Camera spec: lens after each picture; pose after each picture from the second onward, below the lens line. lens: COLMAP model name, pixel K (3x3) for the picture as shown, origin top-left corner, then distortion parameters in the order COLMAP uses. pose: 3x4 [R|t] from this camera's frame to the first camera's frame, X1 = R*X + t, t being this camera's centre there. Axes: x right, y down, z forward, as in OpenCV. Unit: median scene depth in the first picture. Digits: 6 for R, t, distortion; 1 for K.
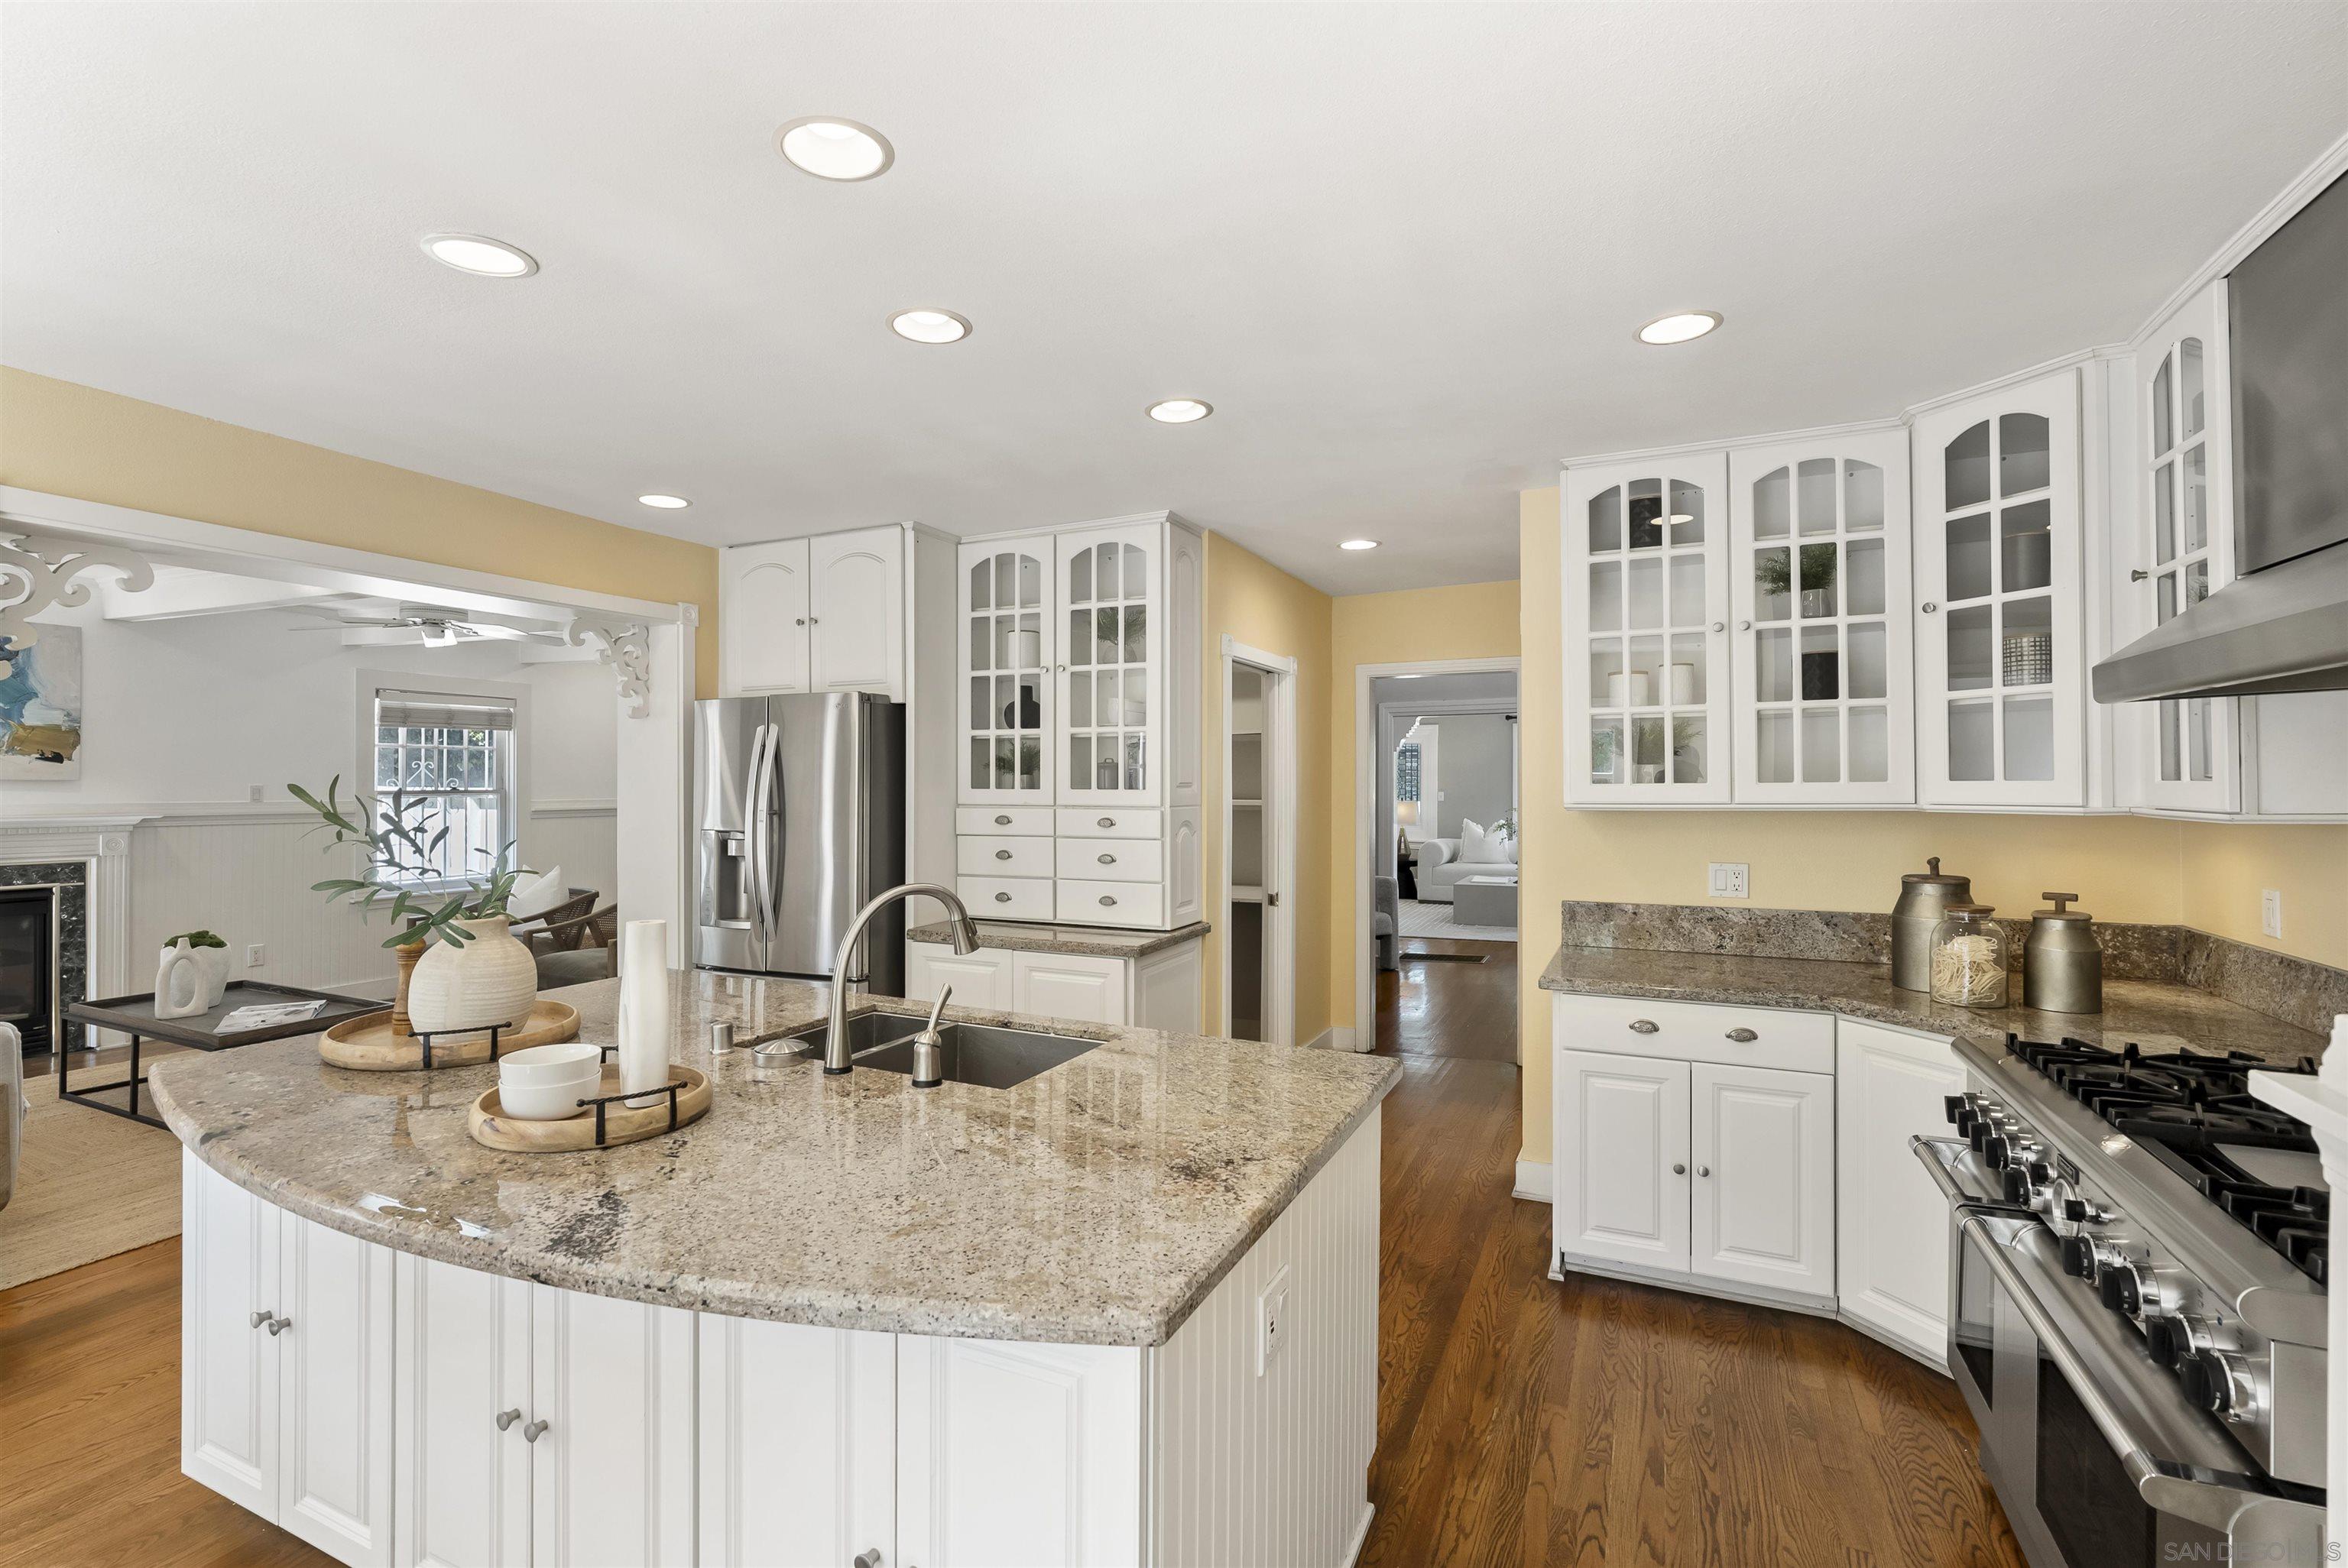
lens RADIAL K [[1063.4, 0, 1174.2], [0, 1063.4, 778.8], [0, 0, 1]] dist [-0.009672, 0.003866]
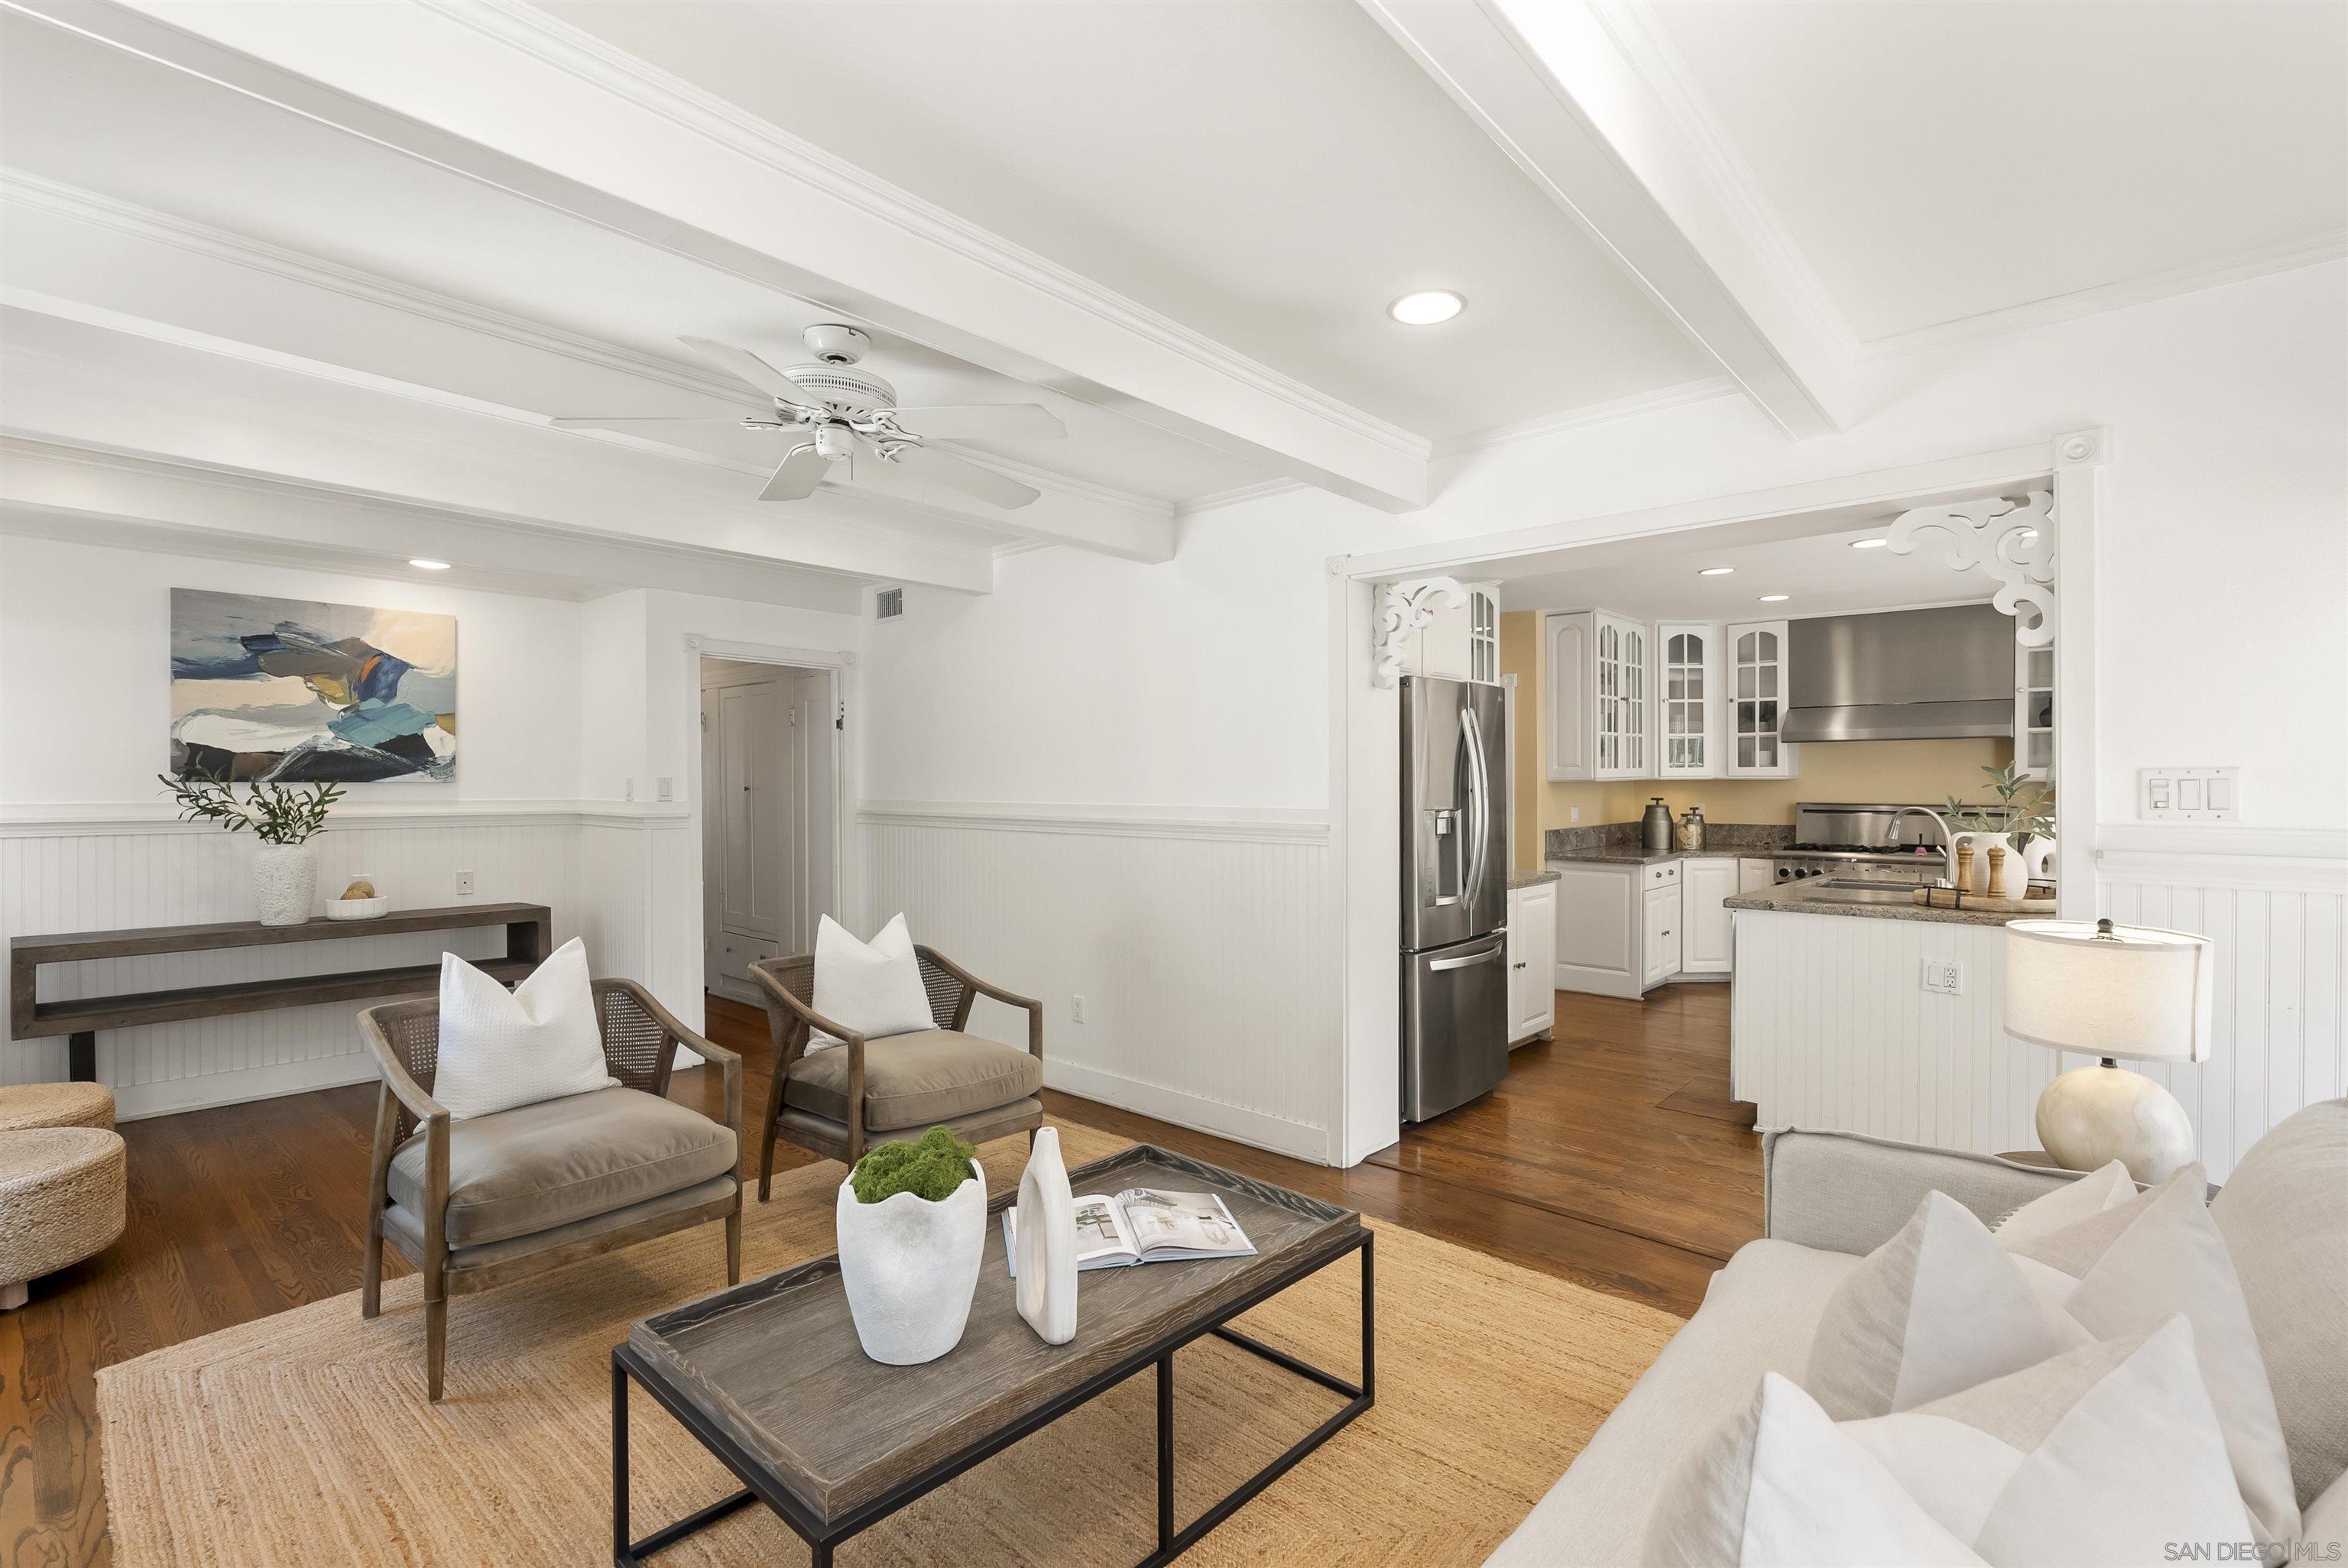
lens RADIAL K [[1063.4, 0, 1189.0], [0, 1063.4, 777.2], [0, 0, 1]] dist [-0.009672, 0.003866]
pose [[0.302114, -0.000505, 0.953272, -1.628631], [0.001673, 0.999999, 0.000000, 0.018068], [-0.953270, 0.001595, 0.302114, 1.024572]]
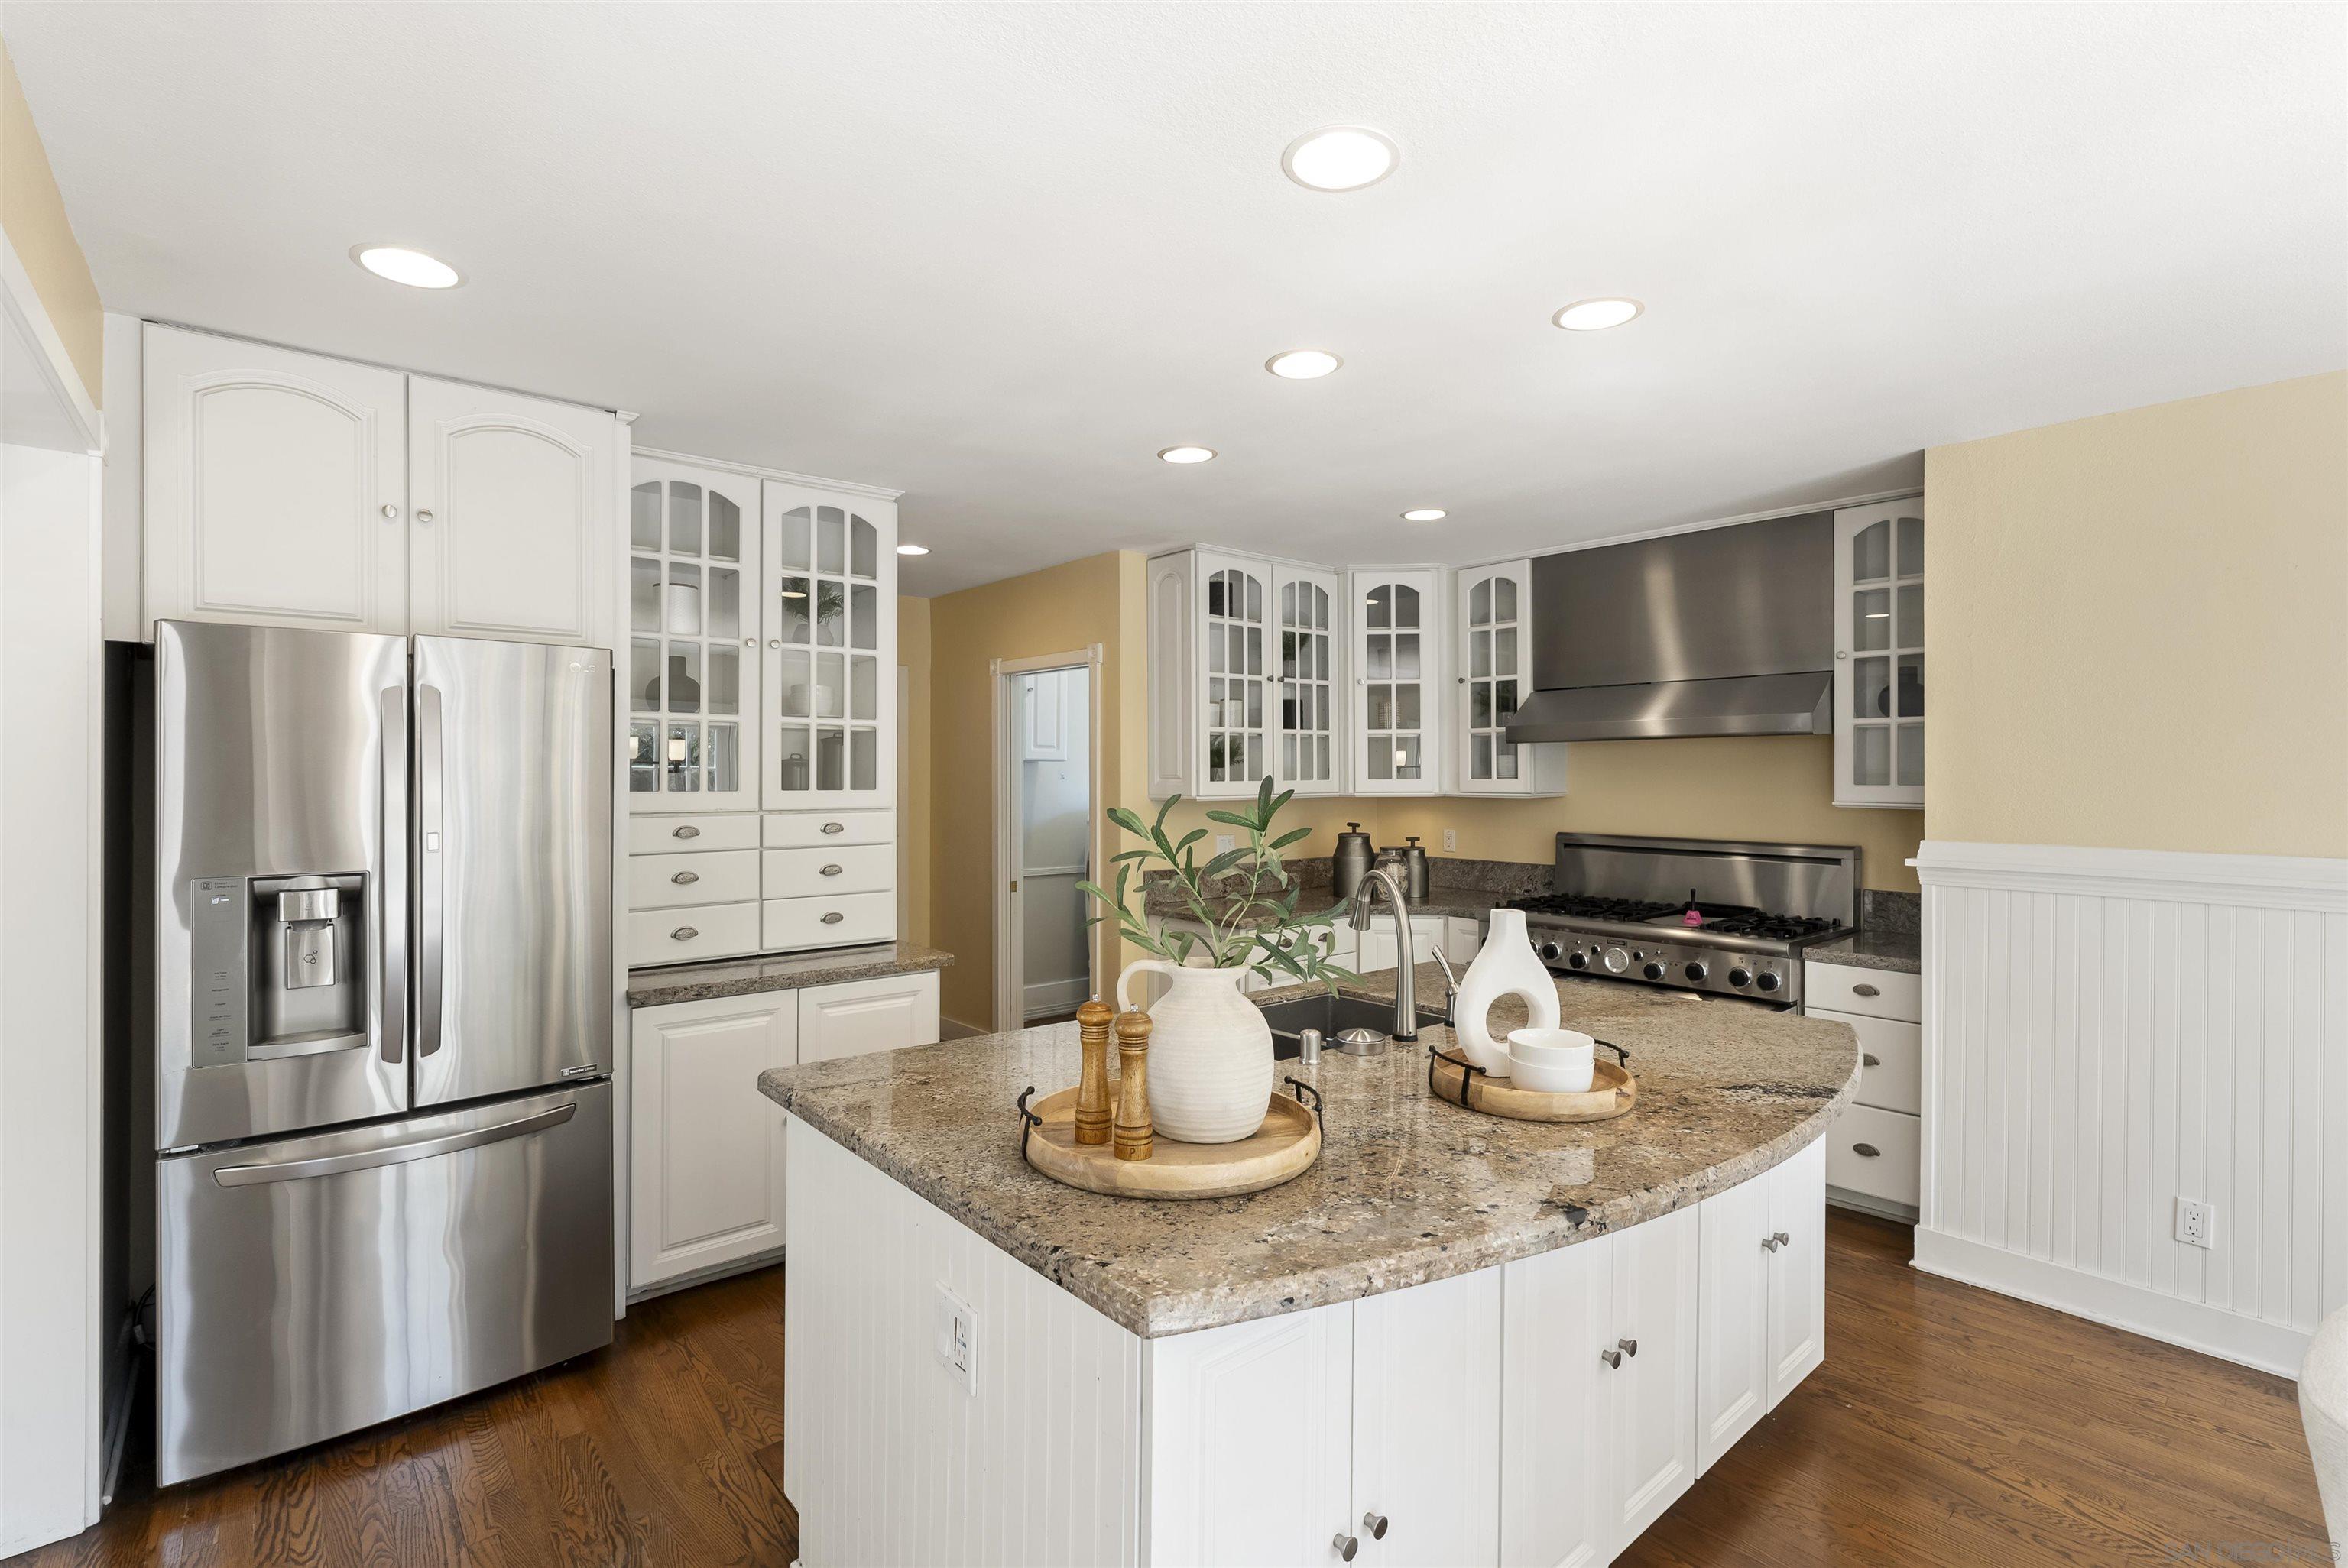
lens RADIAL K [[1063.4, 0, 1162.5], [0, 1063.4, 767.5], [0, 0, 1]] dist [-0.009672, 0.003866]
pose [[0.427753, 0.008607, 0.903855, -0.802995], [-0.000631, 0.999957, -0.009223, -0.000675], [-0.903896, 0.003375, 0.427740, 0.416569]]
